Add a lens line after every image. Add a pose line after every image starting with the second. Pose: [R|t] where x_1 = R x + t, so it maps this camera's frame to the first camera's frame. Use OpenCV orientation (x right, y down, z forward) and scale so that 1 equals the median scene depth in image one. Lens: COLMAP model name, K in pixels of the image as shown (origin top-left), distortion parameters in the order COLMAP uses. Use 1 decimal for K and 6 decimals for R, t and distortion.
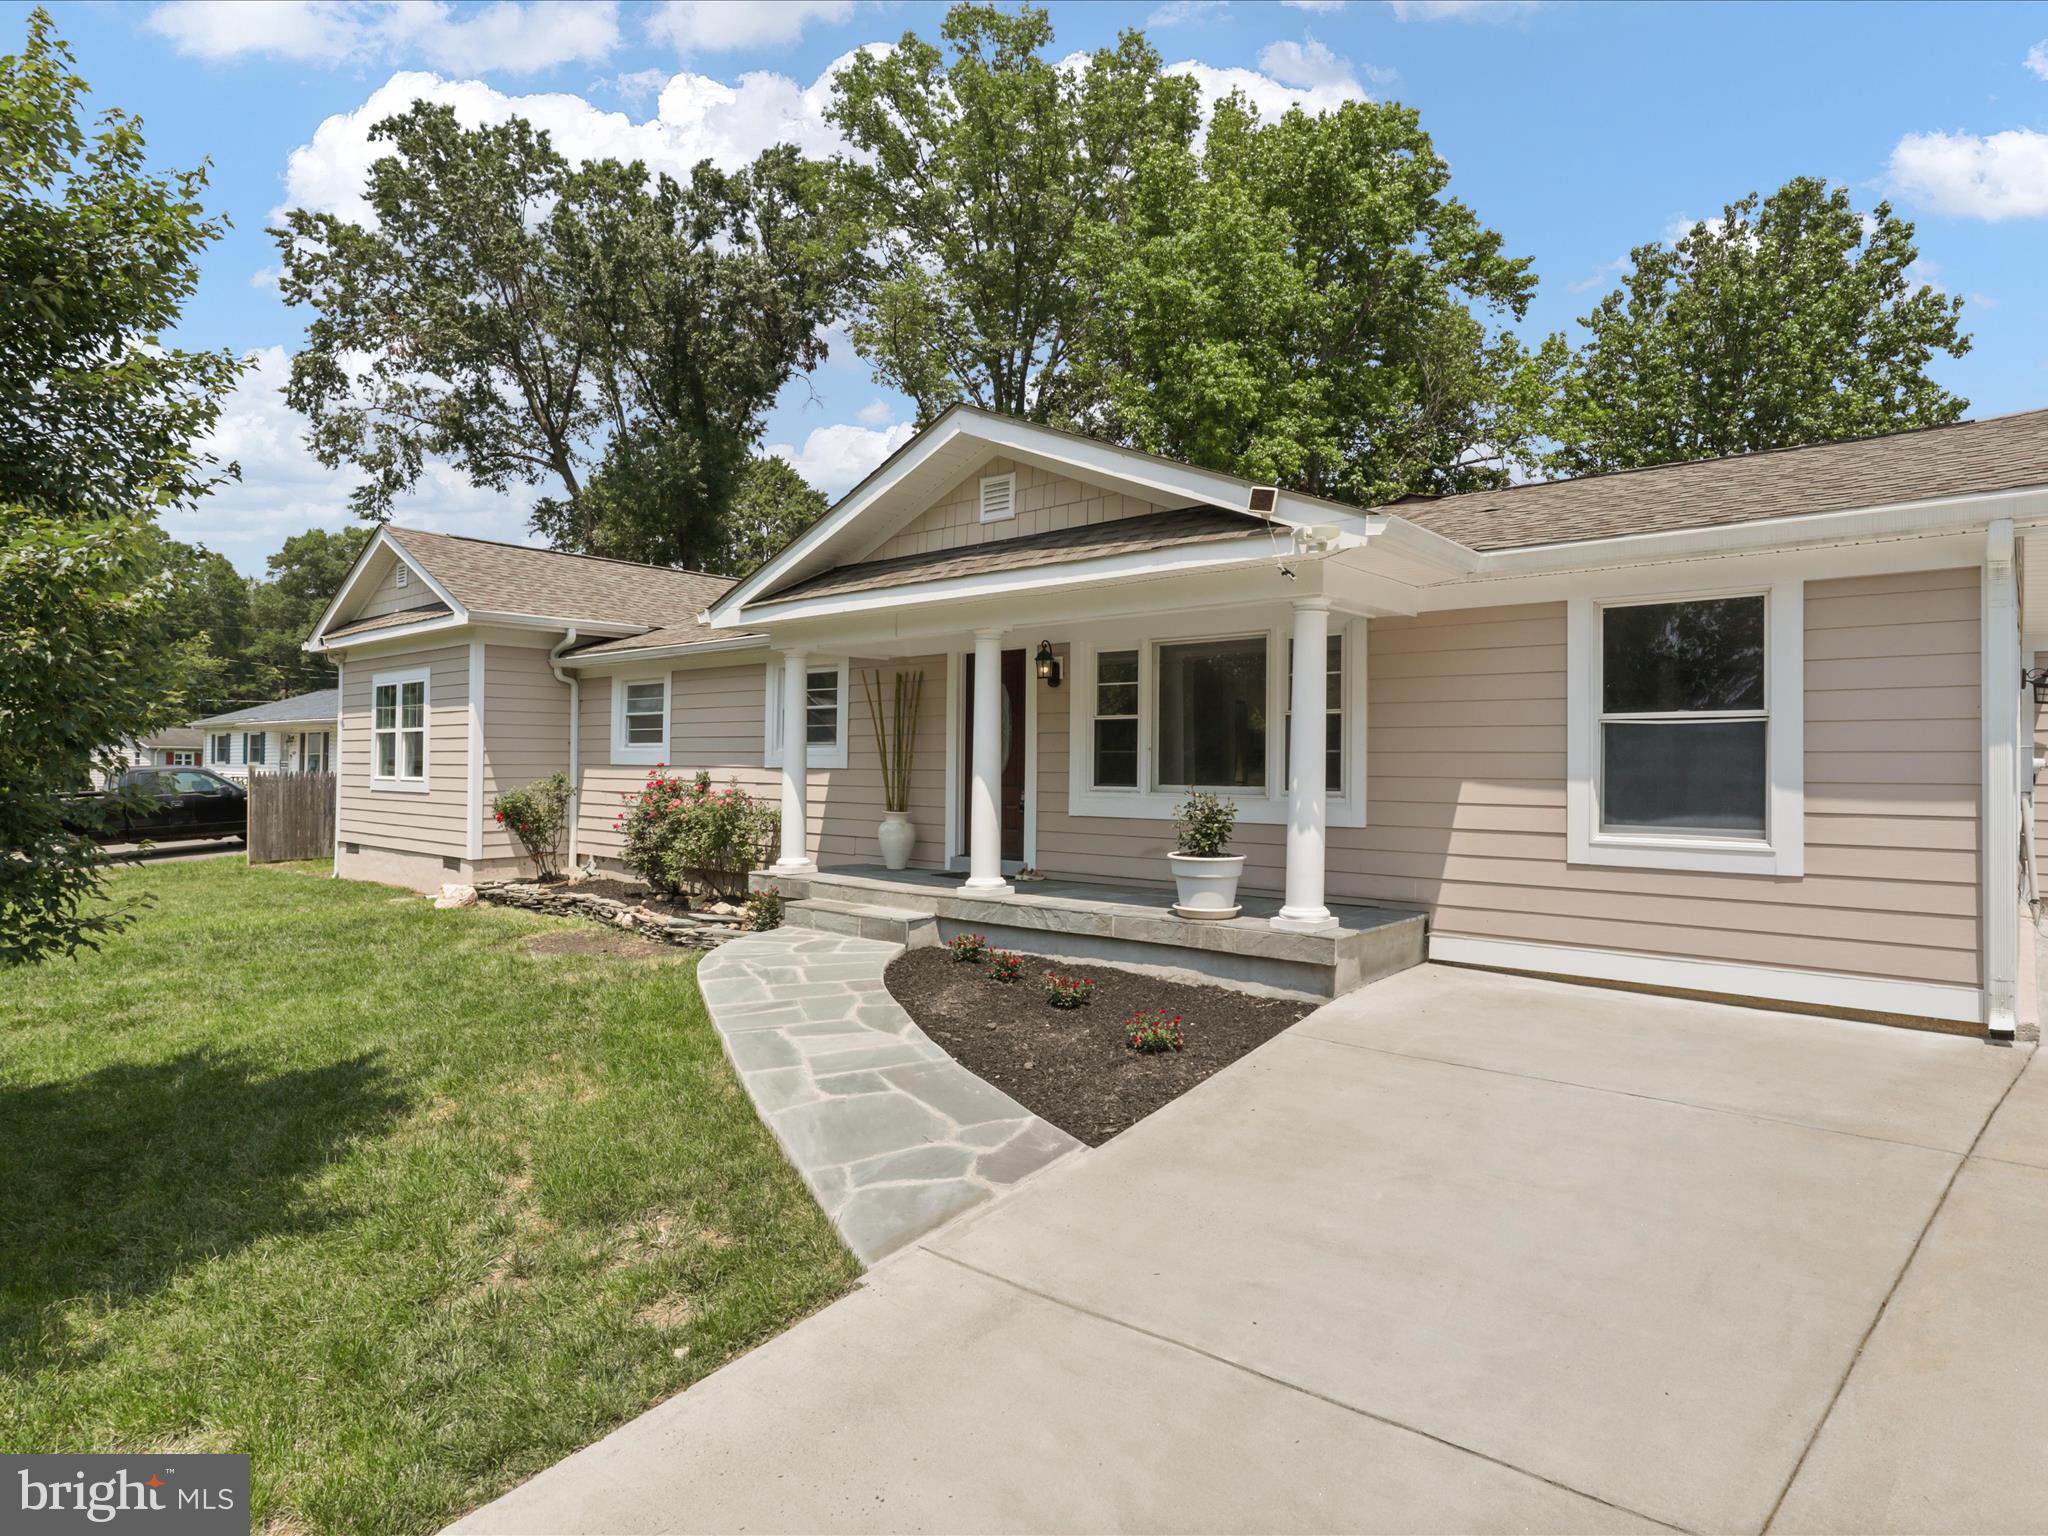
lens RADIAL K [[1151.4, 0, 1023.6], [0, 1151.4, 747.5], [0, 0, 1]] dist [-0.030486, 0.019346]
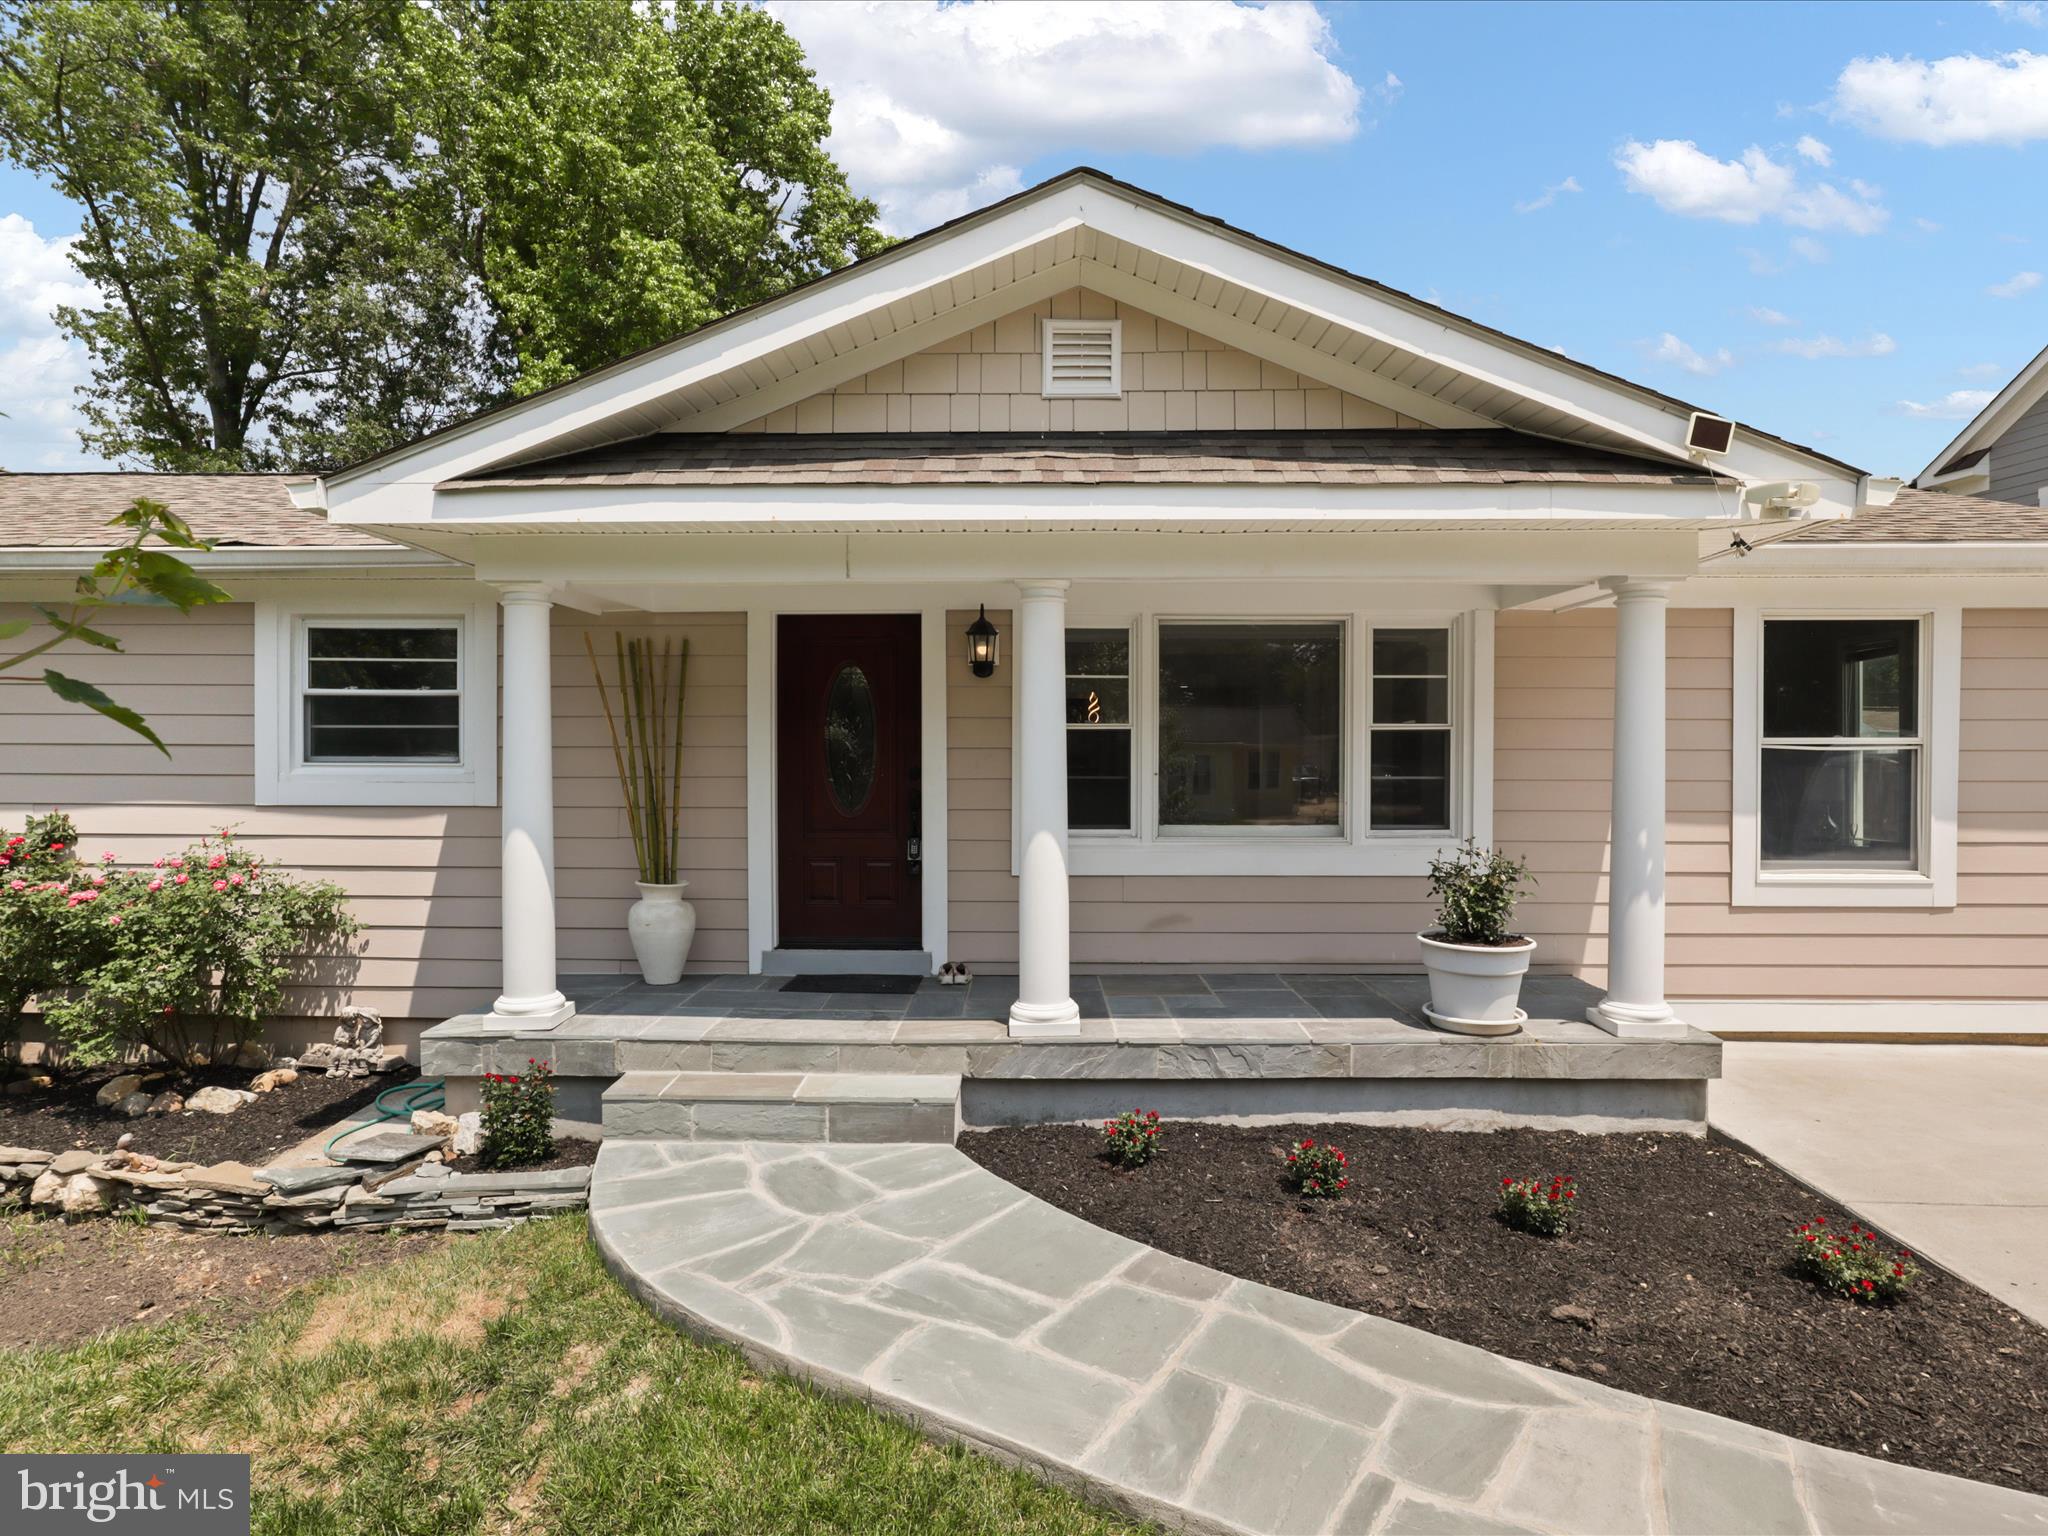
lens RADIAL K [[1157.3, 0, 1015.4], [0, 1157.3, 769.1], [0, 0, 1]] dist [-0.017748, 0.012478]
pose [[0.765885, -0.017334, 0.642744, -0.464397], [-0.005603, 0.999419, 0.033630, -0.028473], [-0.642954, -0.029358, 0.765342, 0.604523]]
